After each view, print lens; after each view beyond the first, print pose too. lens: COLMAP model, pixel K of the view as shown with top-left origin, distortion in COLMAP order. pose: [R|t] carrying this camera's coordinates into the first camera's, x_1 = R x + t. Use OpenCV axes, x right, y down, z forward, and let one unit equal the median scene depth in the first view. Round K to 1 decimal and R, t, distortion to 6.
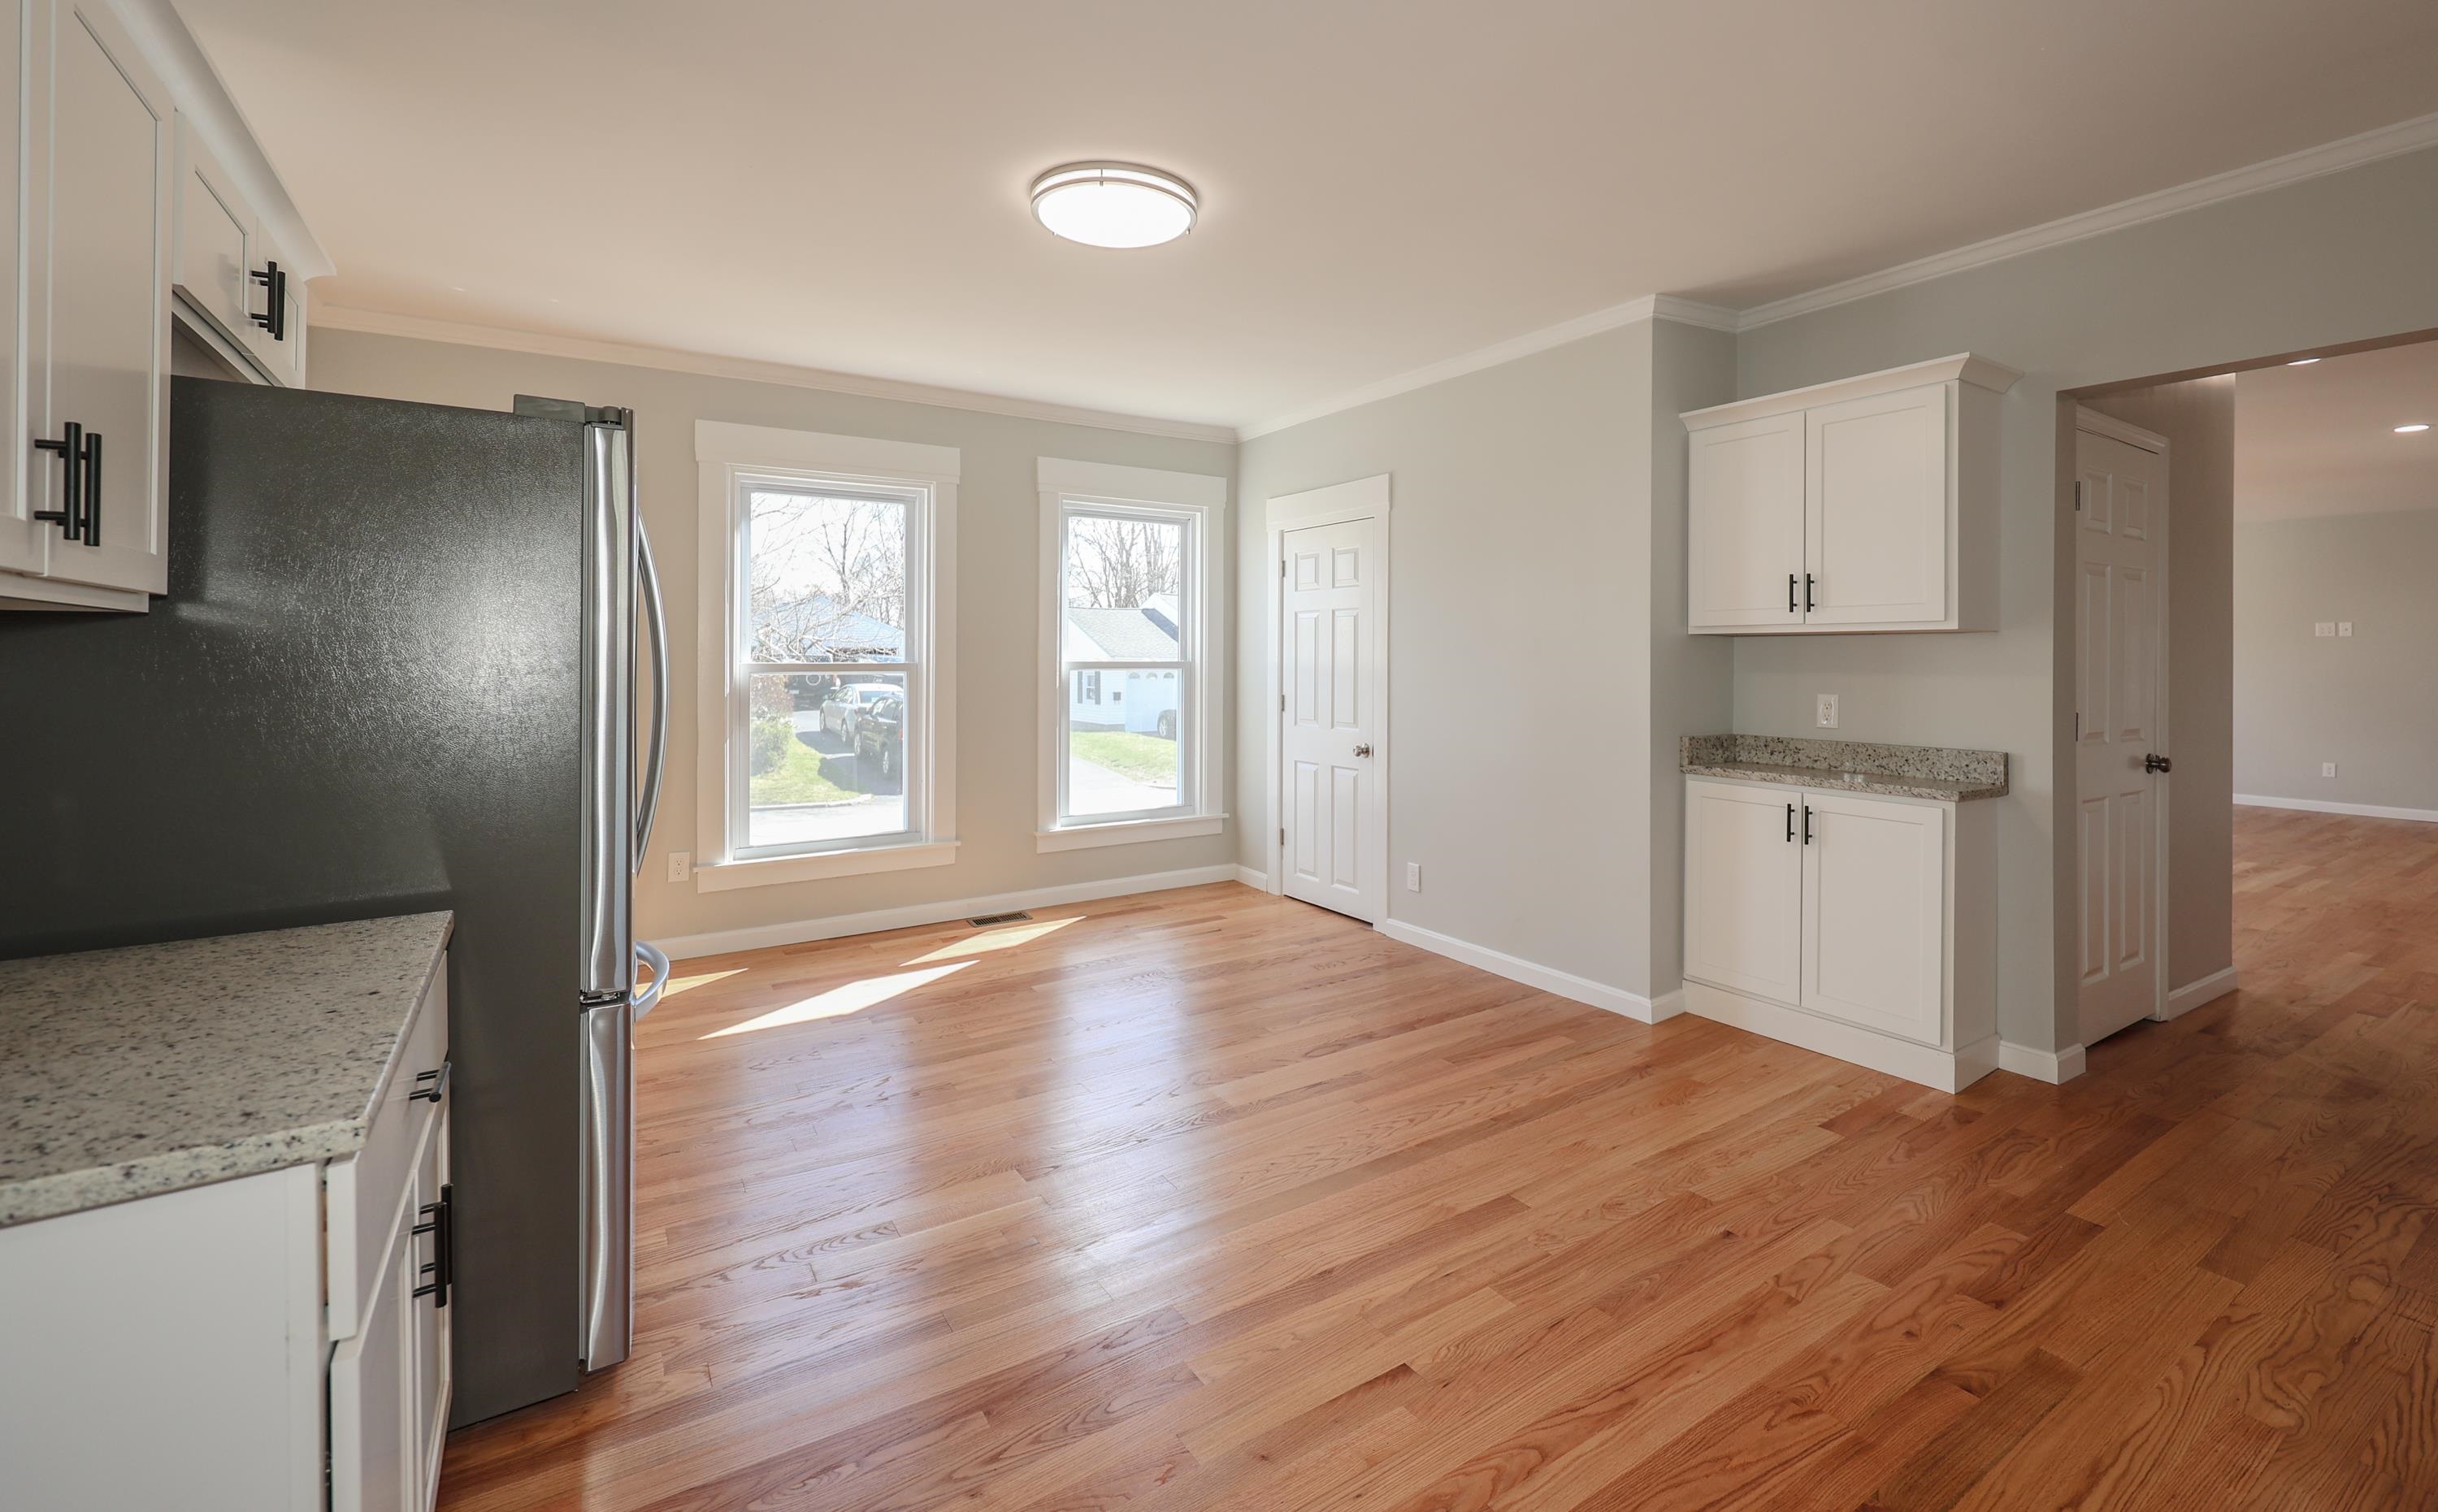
lens RADIAL K [[1041.3, 0, 1276.9], [0, 1041.3, 662.2], [0, 0, 1]] dist [0.000193, -0.000058]
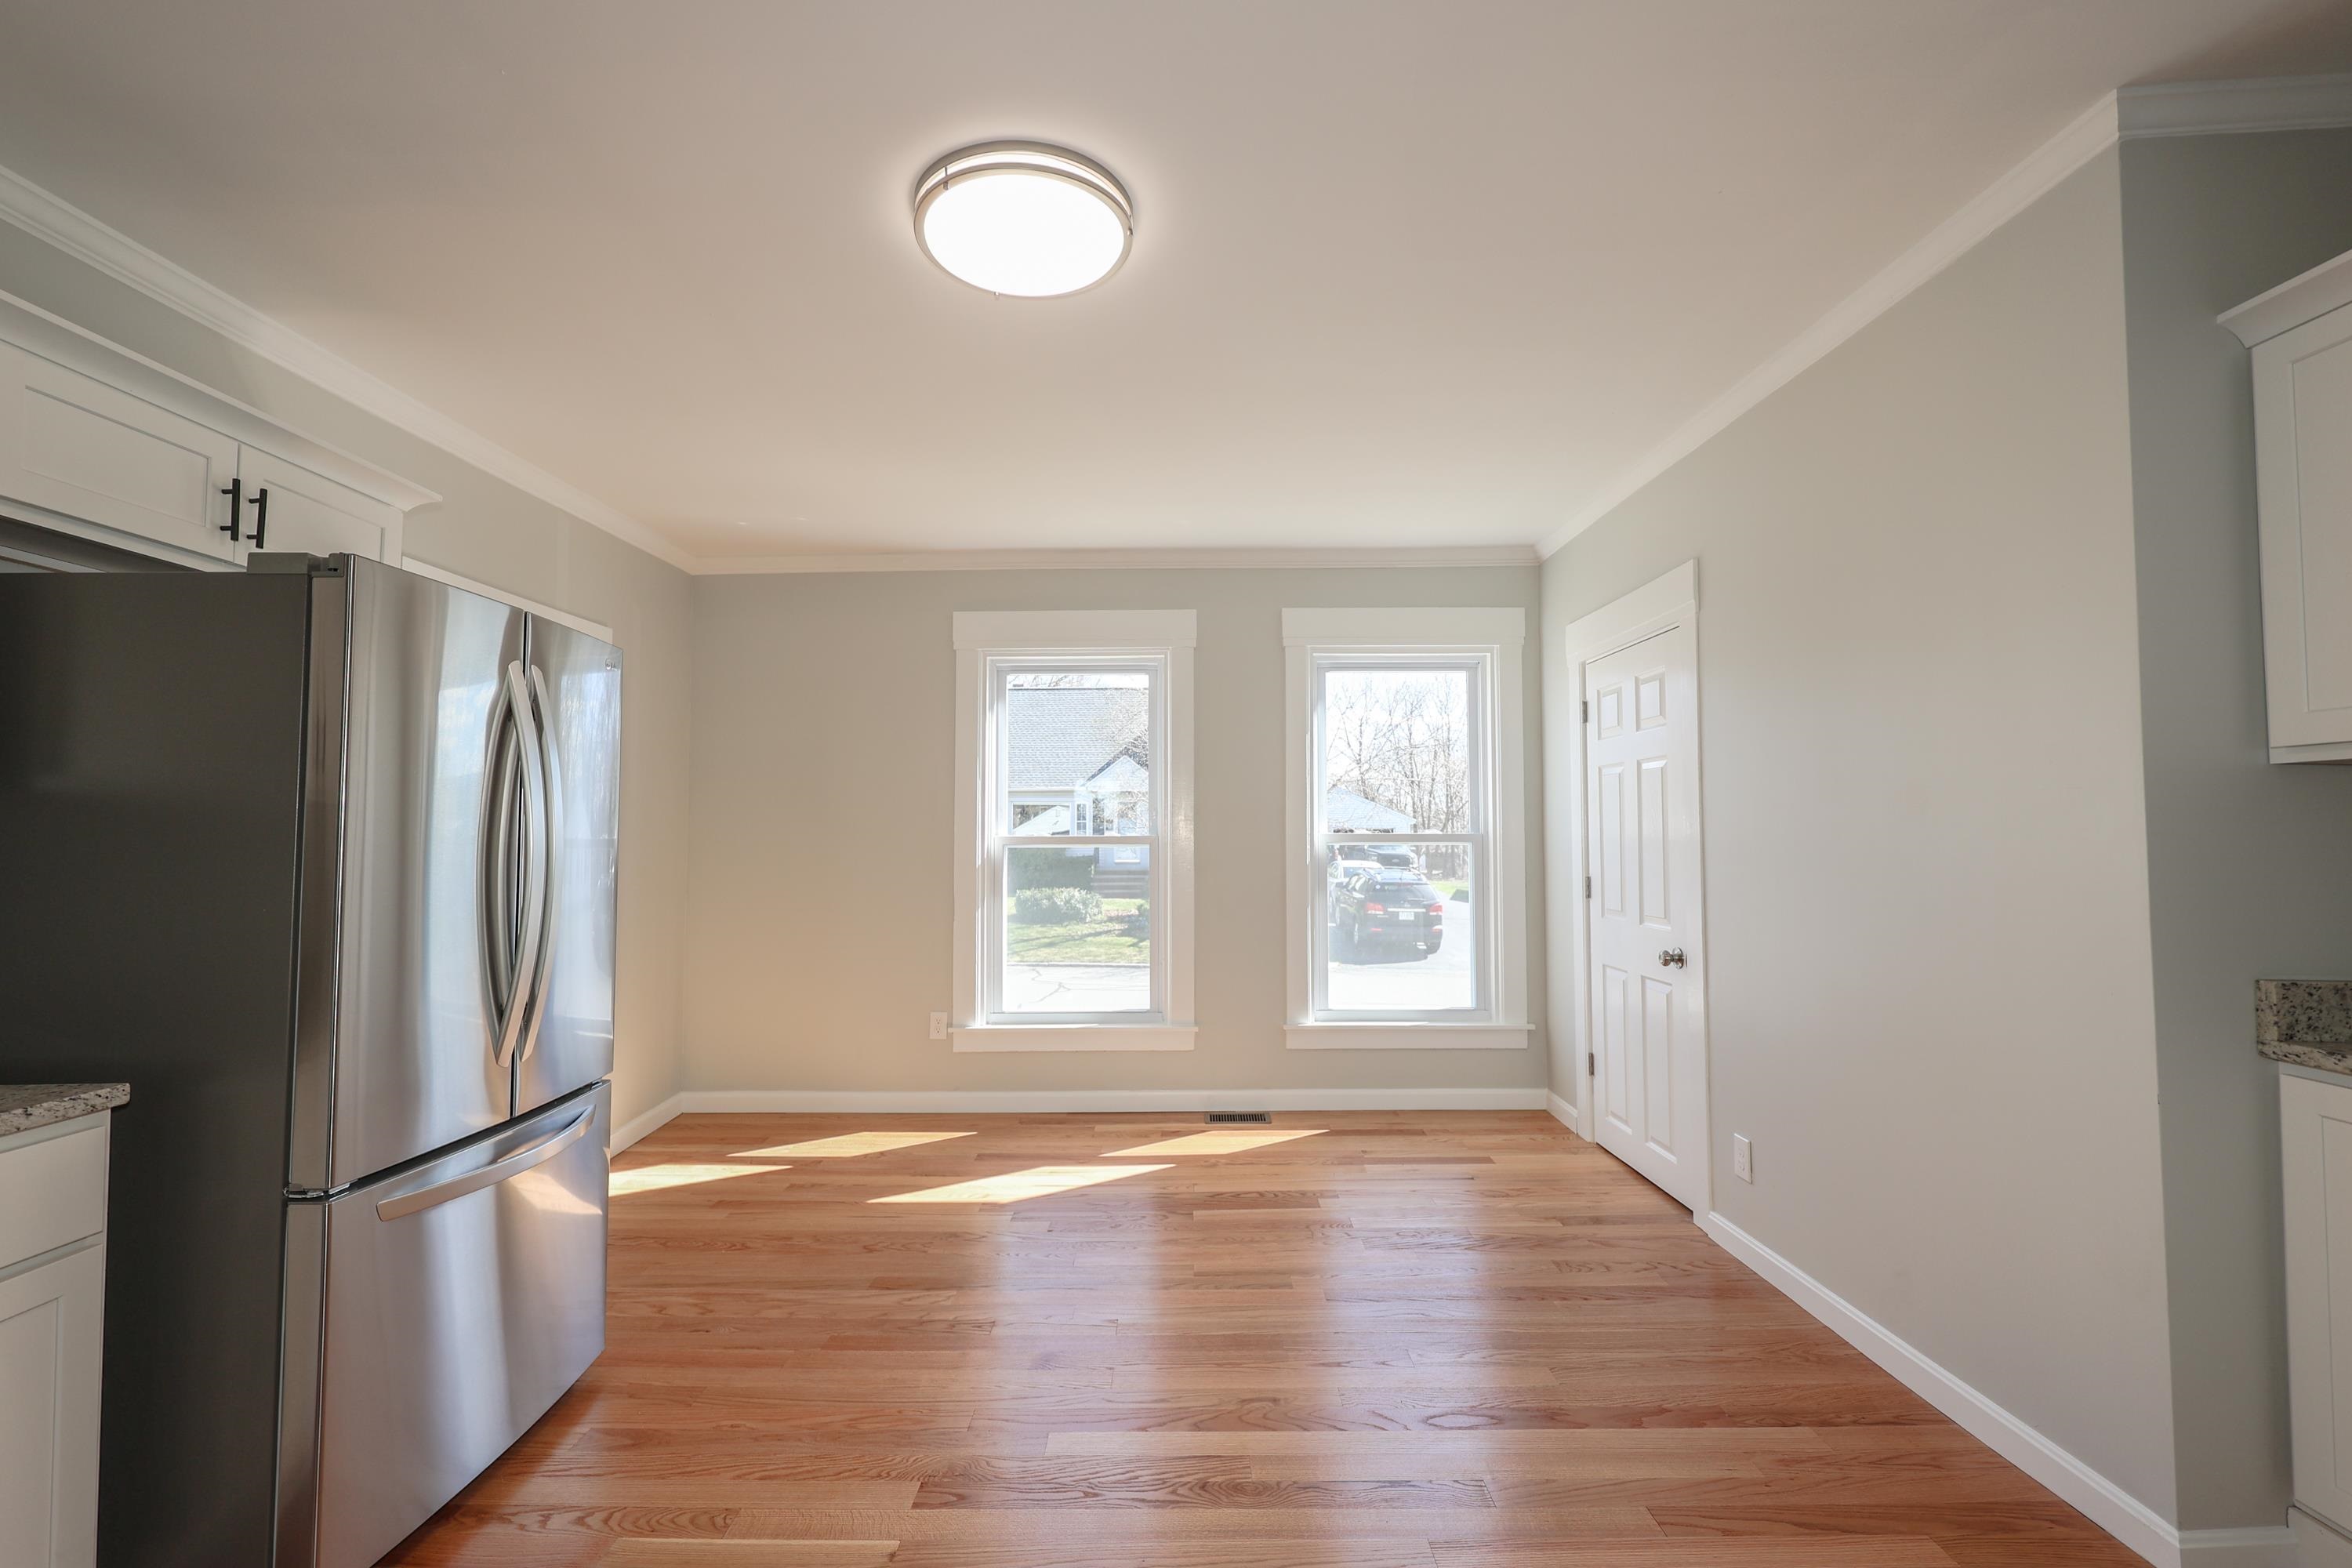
lens RADIAL K [[961.6, 0, 1193.3], [0, 961.6, 800.2], [0, 0, 1]] dist [0.000497, -0.000978]
pose [[0.824590, -0.025796, -0.565142, 0.184484], [0.002220, 0.999100, -0.042364, 0.005558], [0.565726, 0.033678, 0.823905, 0.280725]]
